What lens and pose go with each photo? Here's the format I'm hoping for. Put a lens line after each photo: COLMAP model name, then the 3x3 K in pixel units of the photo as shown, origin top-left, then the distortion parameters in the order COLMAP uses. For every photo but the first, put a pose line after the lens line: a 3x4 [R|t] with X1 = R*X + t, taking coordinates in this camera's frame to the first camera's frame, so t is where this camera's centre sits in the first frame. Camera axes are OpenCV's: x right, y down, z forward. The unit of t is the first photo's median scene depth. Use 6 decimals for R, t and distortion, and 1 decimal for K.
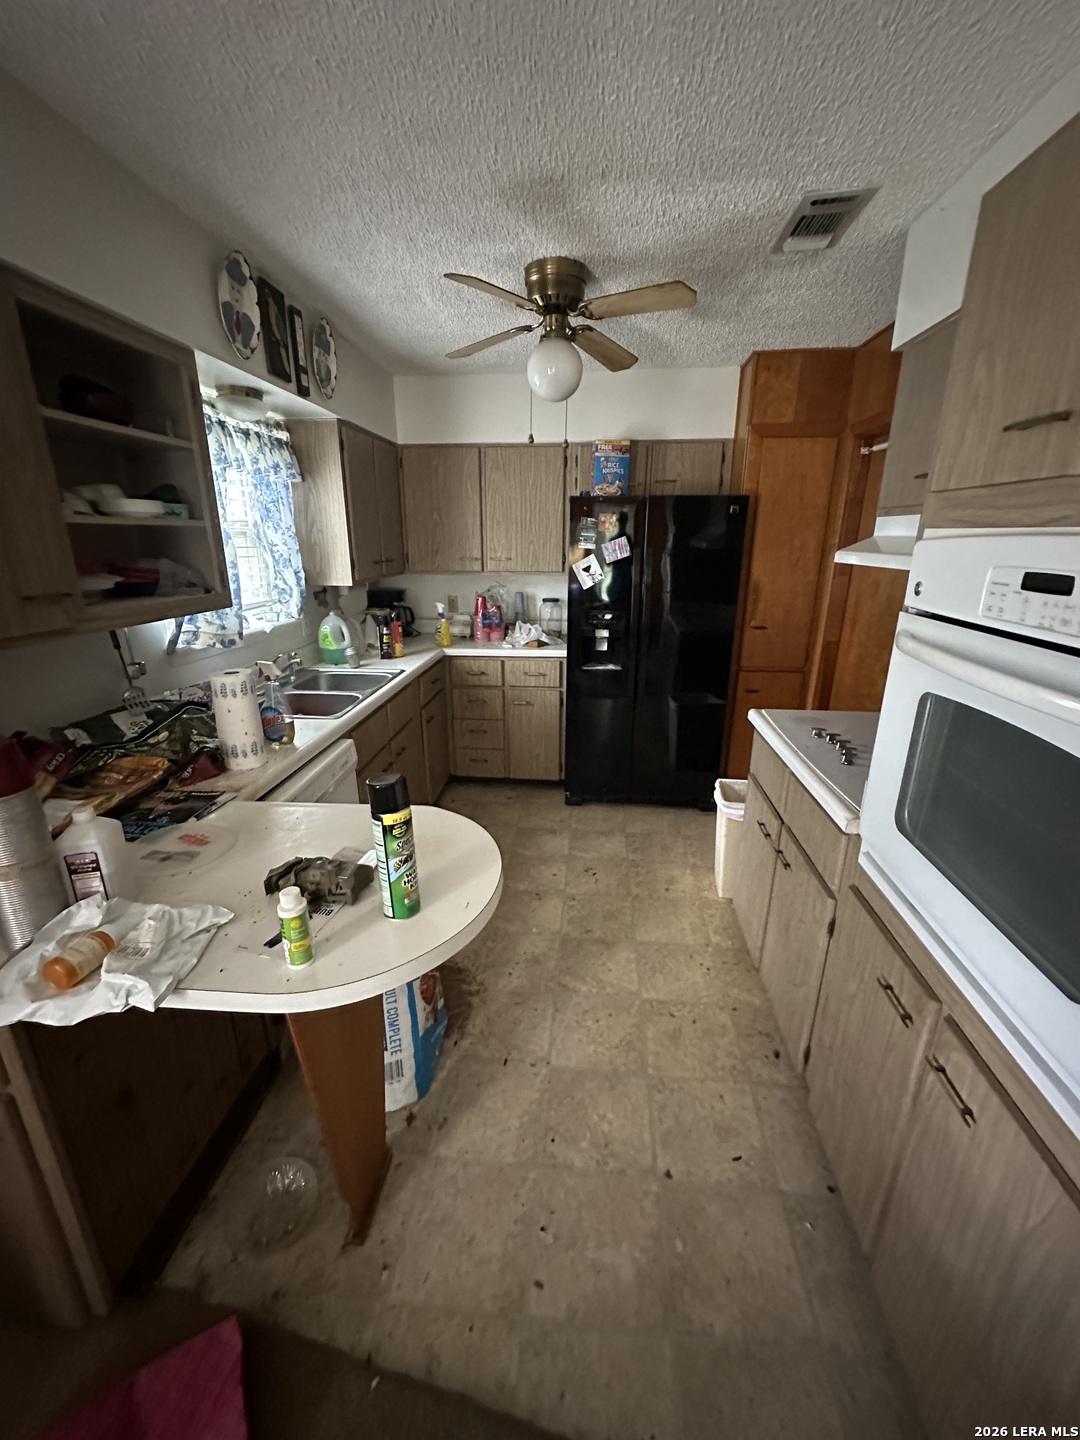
lens RADIAL K [[577.3, 0, 540.0], [0, 577.3, 720.0], [0, 0, 1]] dist [-0.000837, -0.000069]
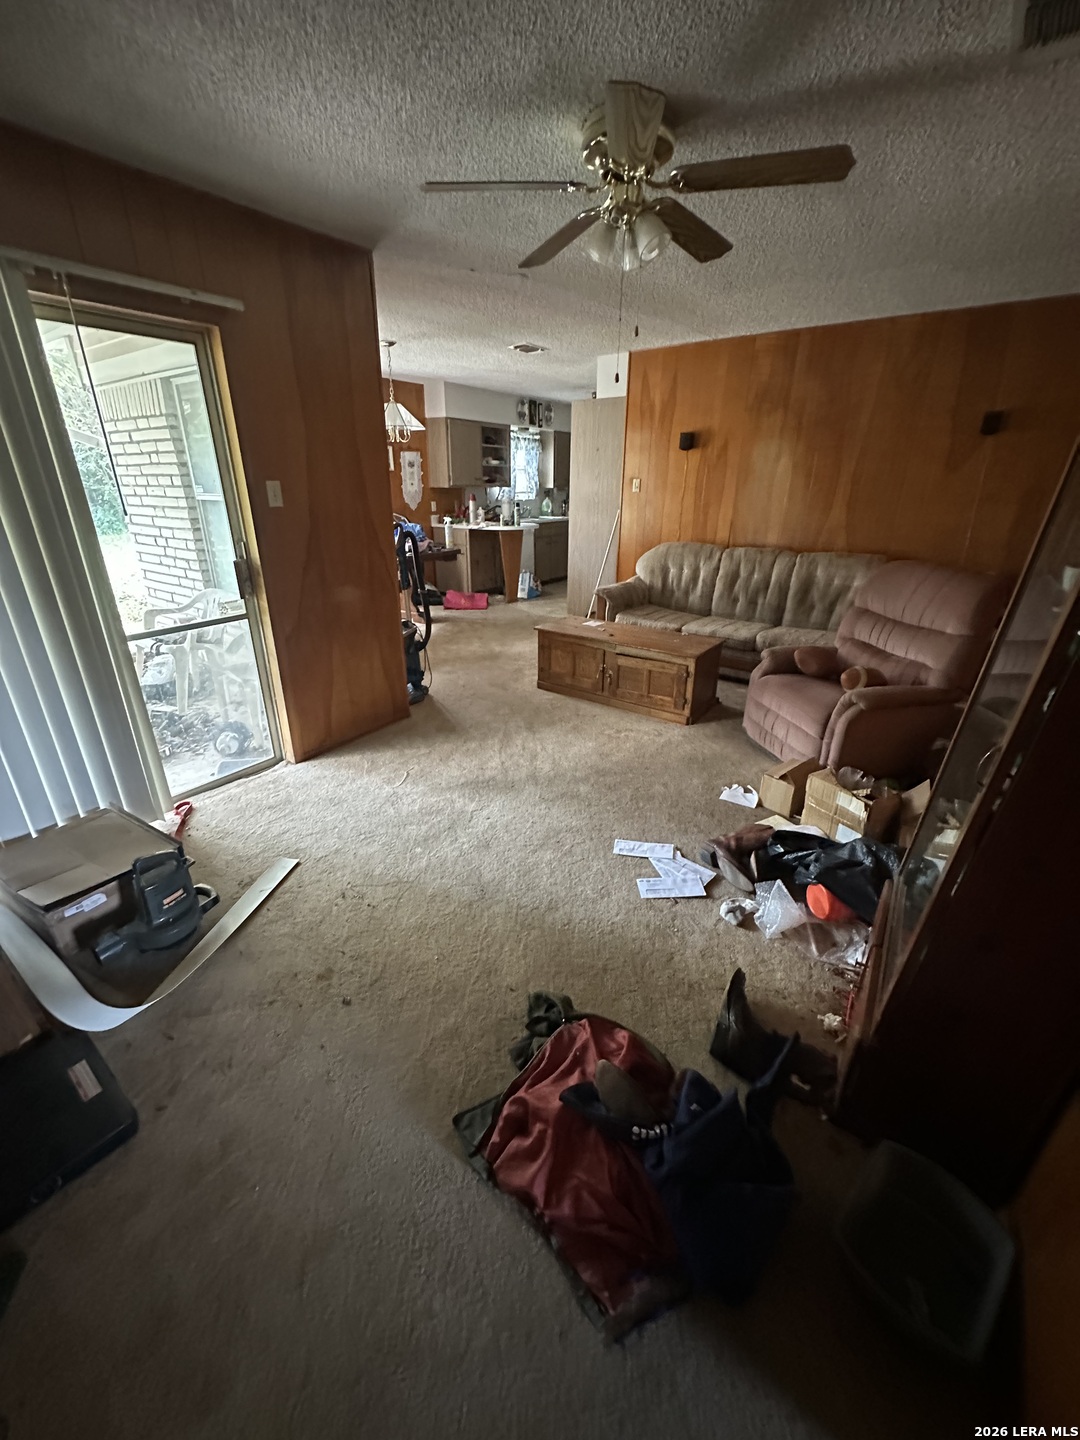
lens RADIAL K [[577.3, 0, 540.0], [0, 577.3, 720.0], [0, 0, 1]] dist [-0.000837, -0.000069]
pose [[0.863922, 0.196862, -0.463557, 1.573104], [-0.157974, 0.979911, 0.121734, 0.753185], [0.478209, -0.031939, 0.877665, -2.142908]]
